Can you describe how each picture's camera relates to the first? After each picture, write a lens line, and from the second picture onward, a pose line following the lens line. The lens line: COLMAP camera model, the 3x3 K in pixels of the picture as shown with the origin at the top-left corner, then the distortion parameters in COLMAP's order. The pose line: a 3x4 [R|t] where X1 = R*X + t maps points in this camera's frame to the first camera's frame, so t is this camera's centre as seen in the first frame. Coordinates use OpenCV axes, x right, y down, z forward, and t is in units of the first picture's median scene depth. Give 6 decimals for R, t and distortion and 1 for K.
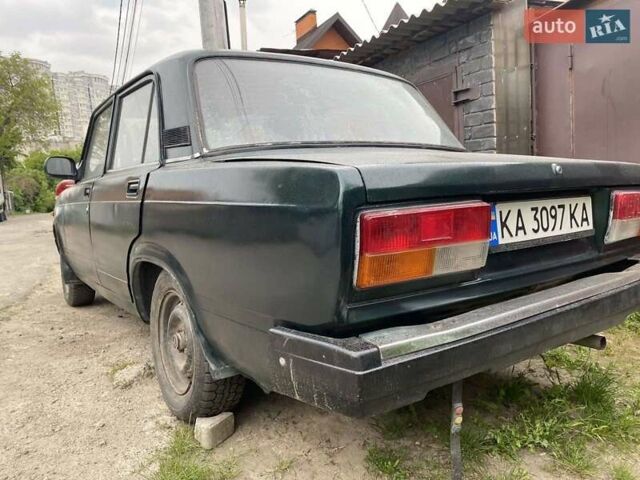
lens RADIAL K [[481.9, 0, 332.0], [0, 481.9, 239.1], [0, 0, 1]] dist [0.036595, -0.038728]
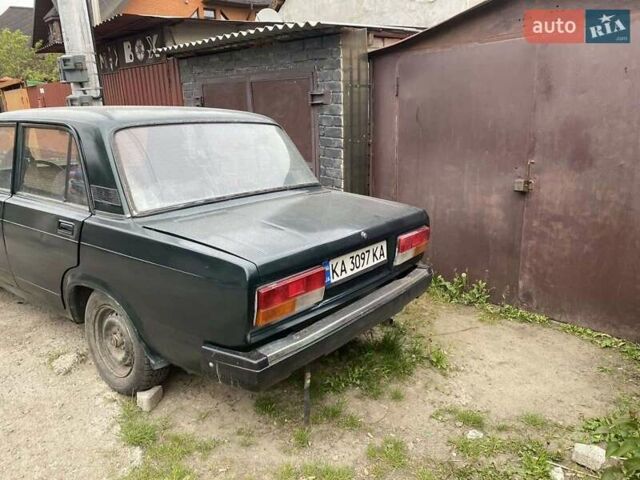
lens RADIAL K [[481.9, 0, 332.0], [0, 481.9, 239.1], [0, 0, 1]] dist [0.036595, -0.038728]
pose [[0.960099, -0.033308, 0.277668, -0.111902], [-0.007314, 0.989551, 0.143995, -0.332232], [-0.279563, -0.140281, 0.949824, -0.538781]]
